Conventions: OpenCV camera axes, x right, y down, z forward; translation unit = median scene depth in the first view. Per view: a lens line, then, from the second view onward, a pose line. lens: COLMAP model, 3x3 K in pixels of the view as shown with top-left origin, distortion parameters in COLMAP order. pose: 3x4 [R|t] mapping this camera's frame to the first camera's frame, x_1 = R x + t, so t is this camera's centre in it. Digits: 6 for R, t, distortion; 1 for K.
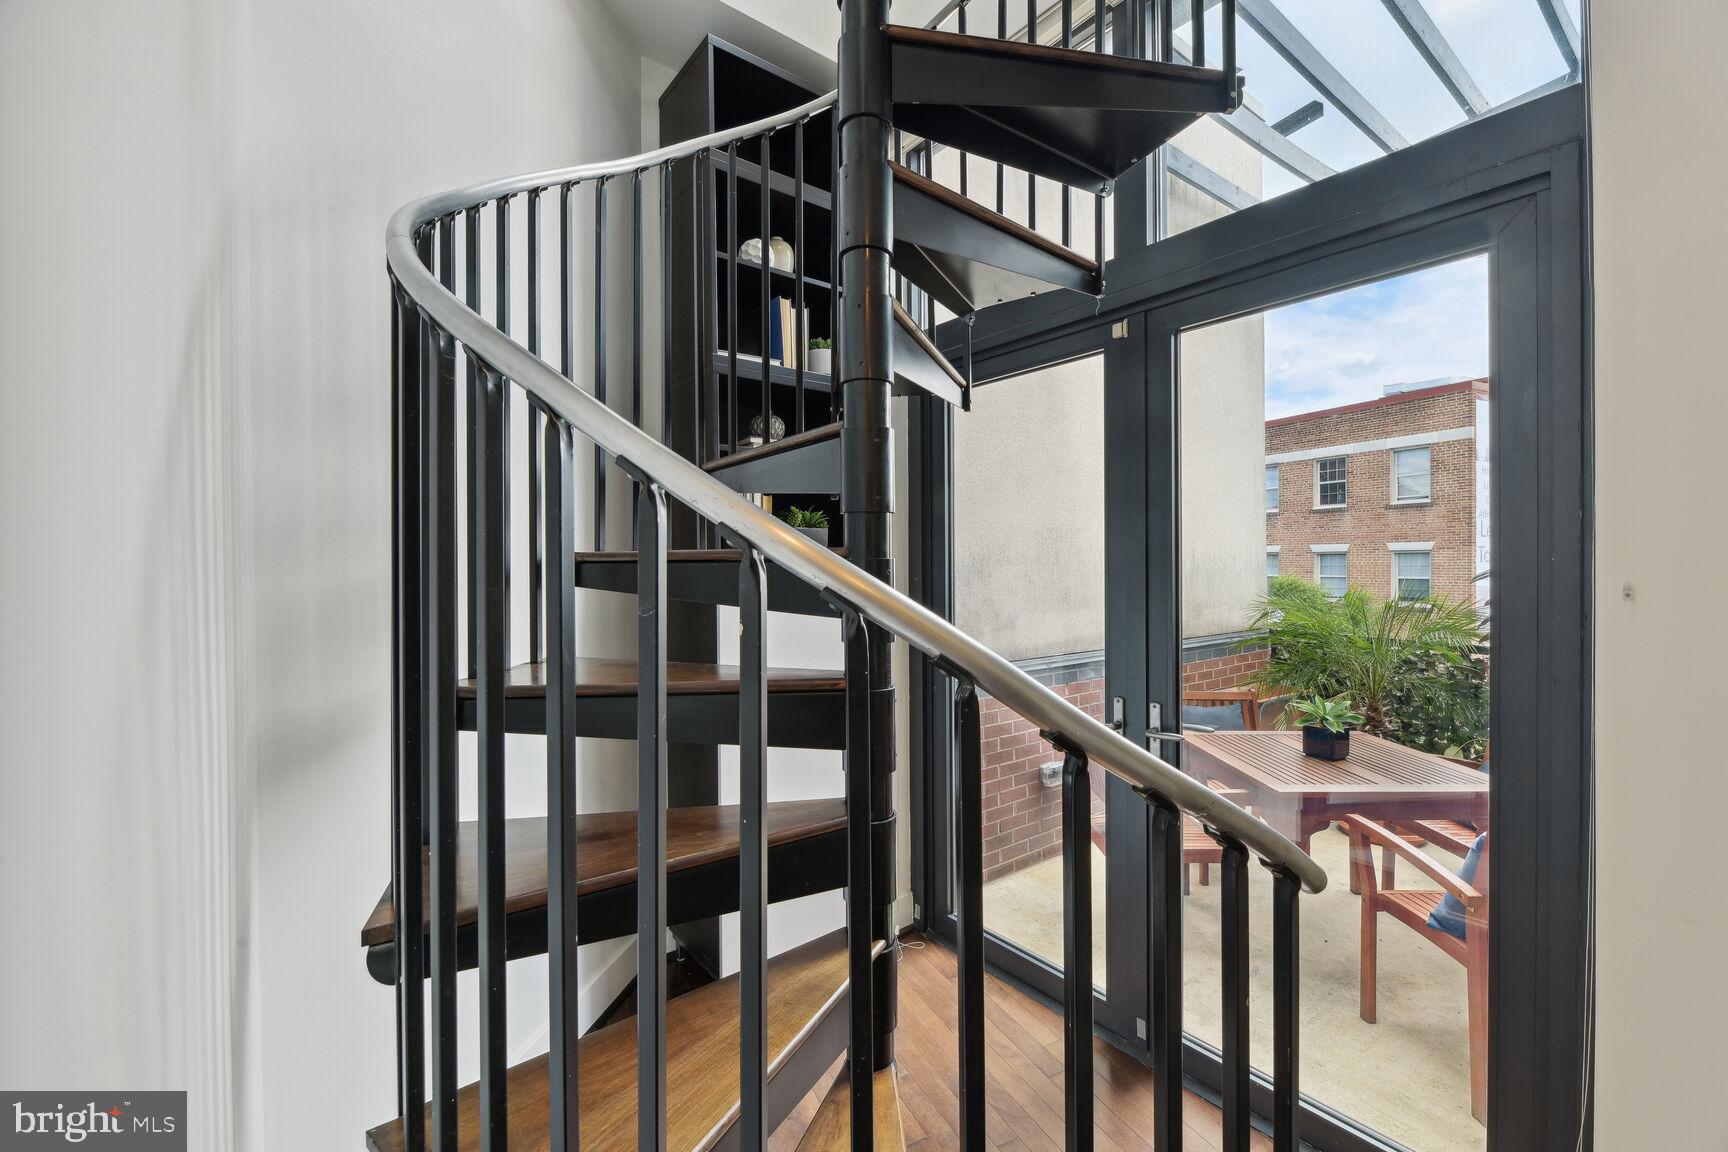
lens RADIAL K [[703.6, 0, 871.6], [0, 703.6, 568.7], [0, 0, 1]] dist [0.000412, -0.000263]
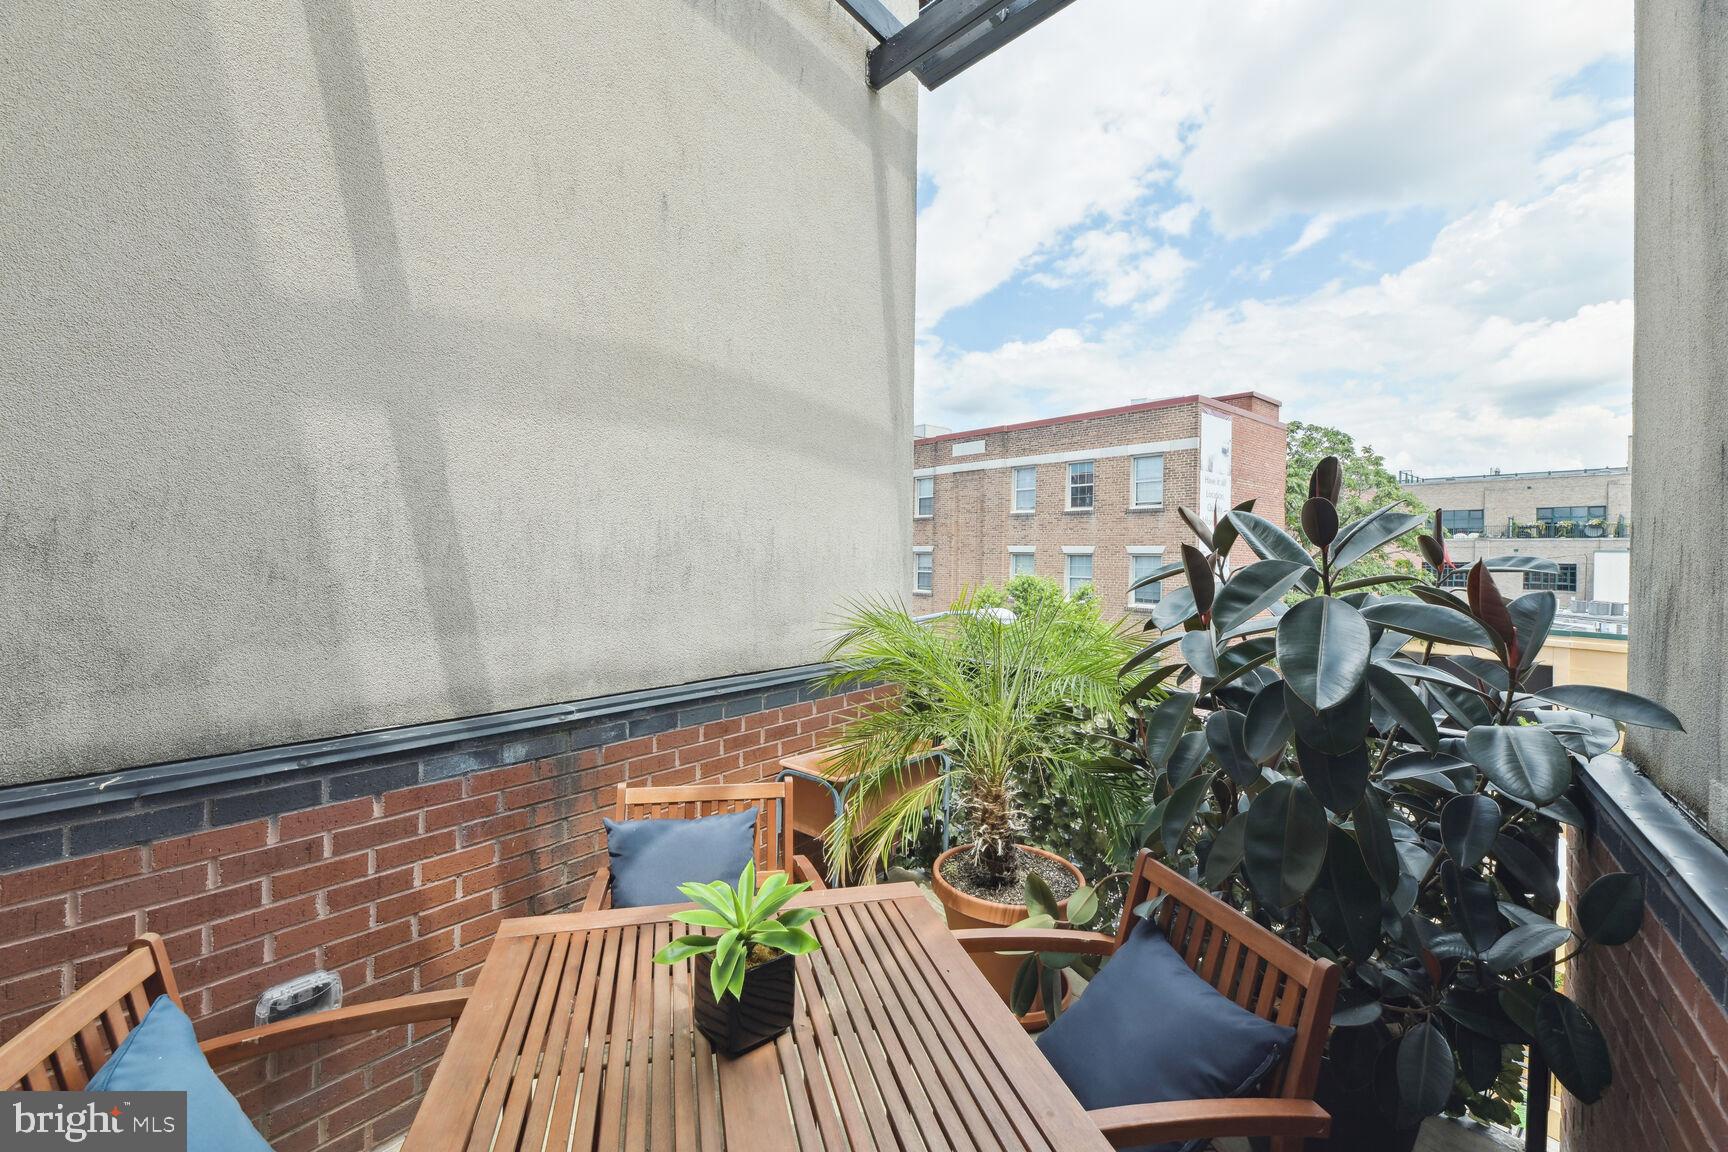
lens RADIAL K [[703.6, 0, 871.6], [0, 703.6, 568.7], [0, 0, 1]] dist [0.000412, -0.000263]
pose [[0.964587, 0.019031, 0.263077, 0.099427], [-0.020547, 0.999784, 0.003015, 0.001279], [-0.262963, -0.008314, 0.964770, 0.099377]]
